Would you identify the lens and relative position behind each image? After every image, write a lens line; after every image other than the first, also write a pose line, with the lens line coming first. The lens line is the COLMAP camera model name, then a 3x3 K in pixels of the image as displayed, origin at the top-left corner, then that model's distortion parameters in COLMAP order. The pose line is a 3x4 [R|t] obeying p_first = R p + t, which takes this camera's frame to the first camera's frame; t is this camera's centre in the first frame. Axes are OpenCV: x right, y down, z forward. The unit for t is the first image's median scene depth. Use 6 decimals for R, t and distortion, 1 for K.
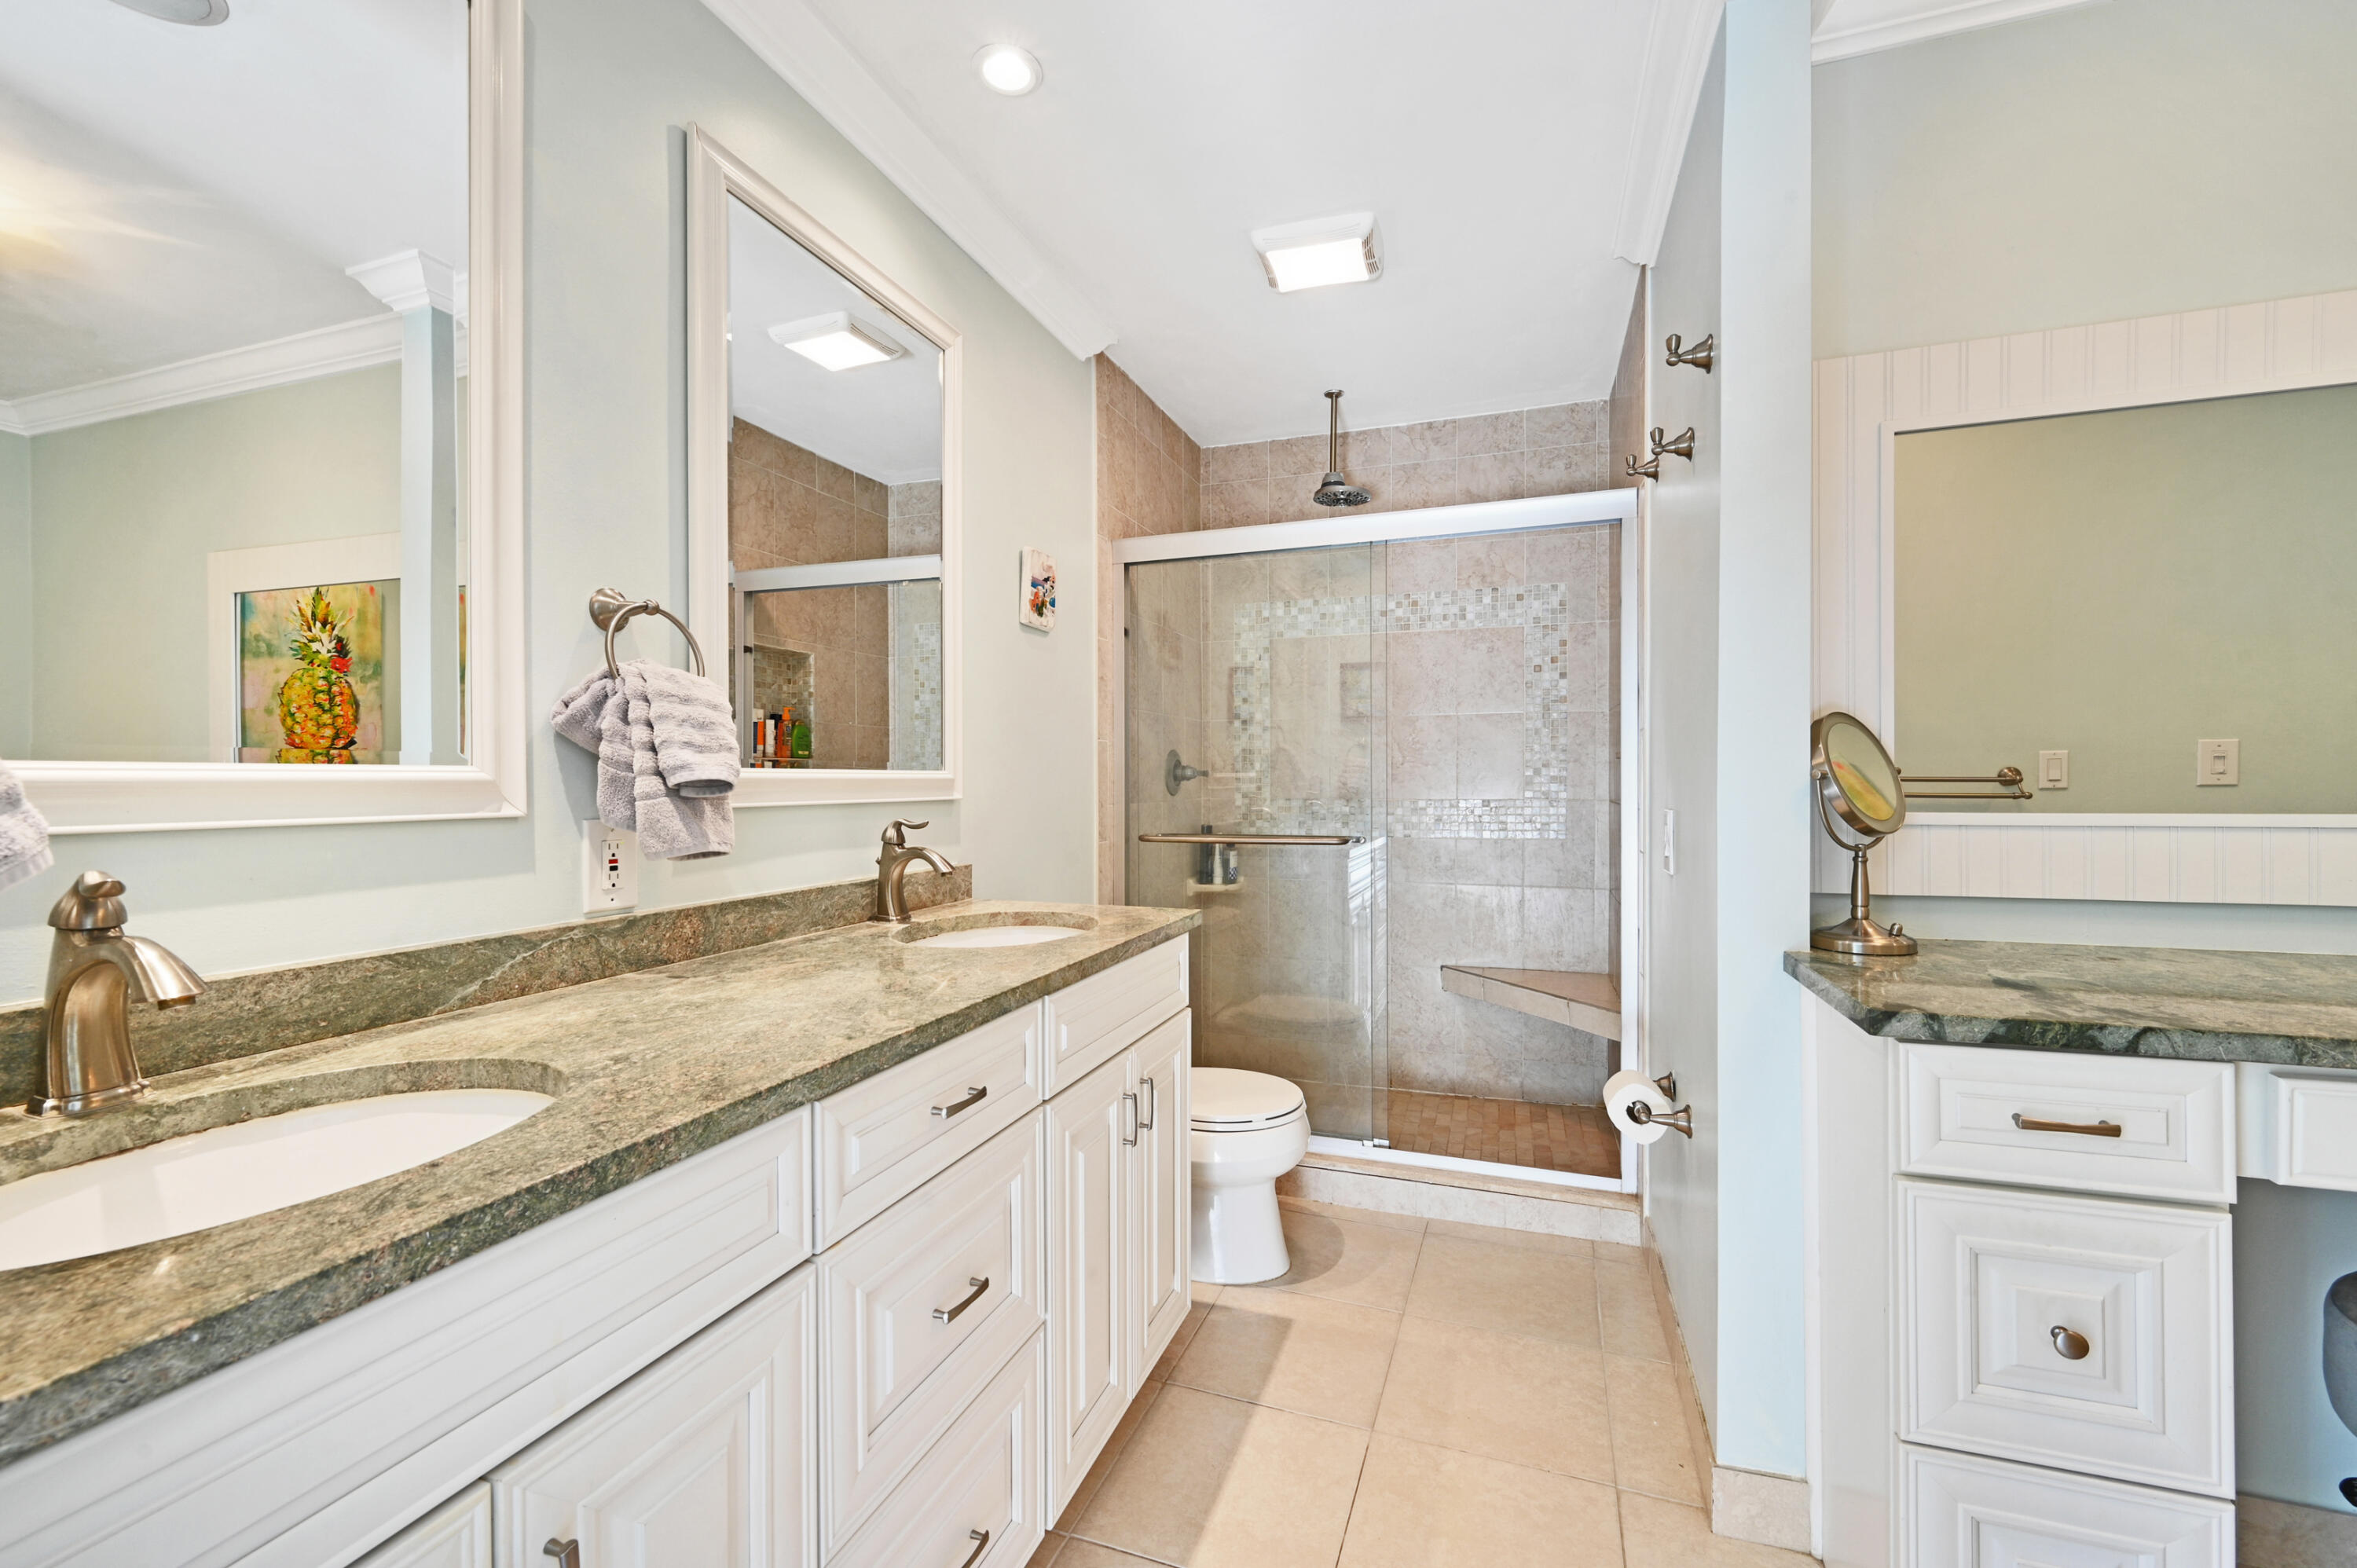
lens RADIAL K [[941.3, 0, 1199.6], [0, 941.3, 803.6], [0, 0, 1]] dist [-0.001569, 0.000149]
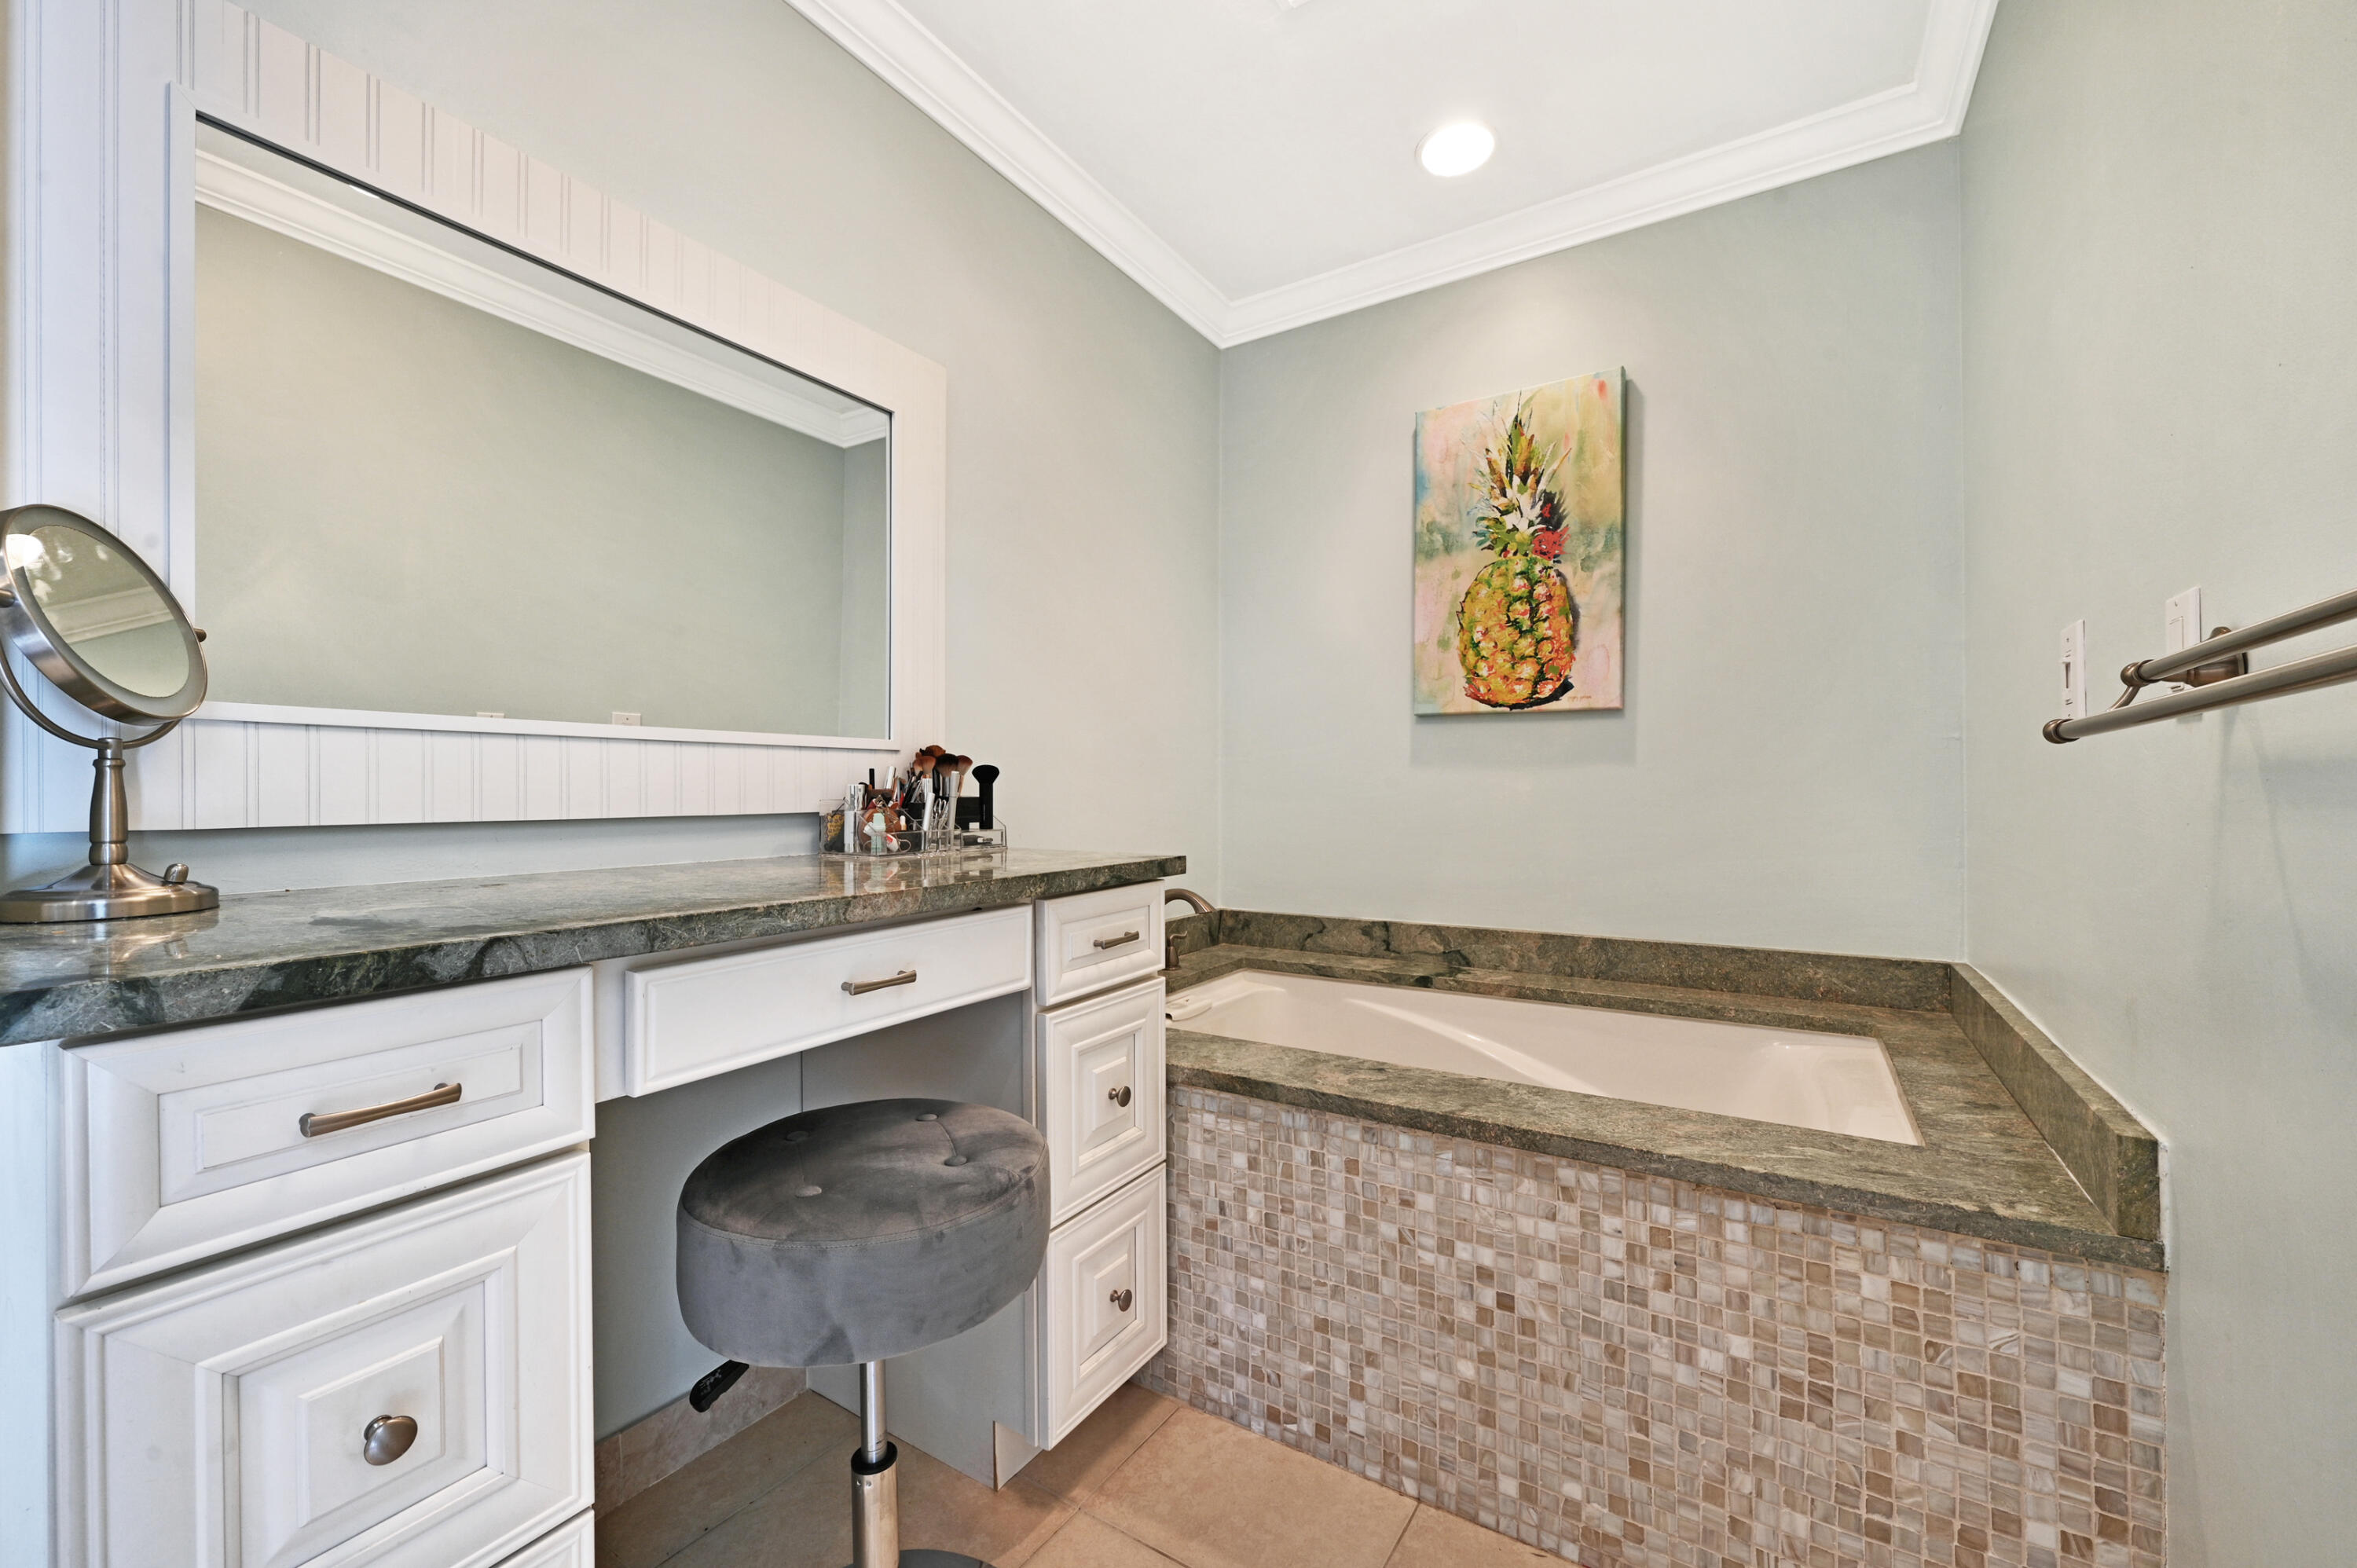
lens RADIAL K [[941.3, 0, 1186.0], [0, 941.3, 802.6], [0, 0, 1]] dist [-0.001569, 0.000149]
pose [[0.222421, -0.007128, 0.974925, 0.402693], [0.012263, 0.999915, 0.004513, 0.131542], [-0.974874, 0.010952, 0.222489, 0.300939]]
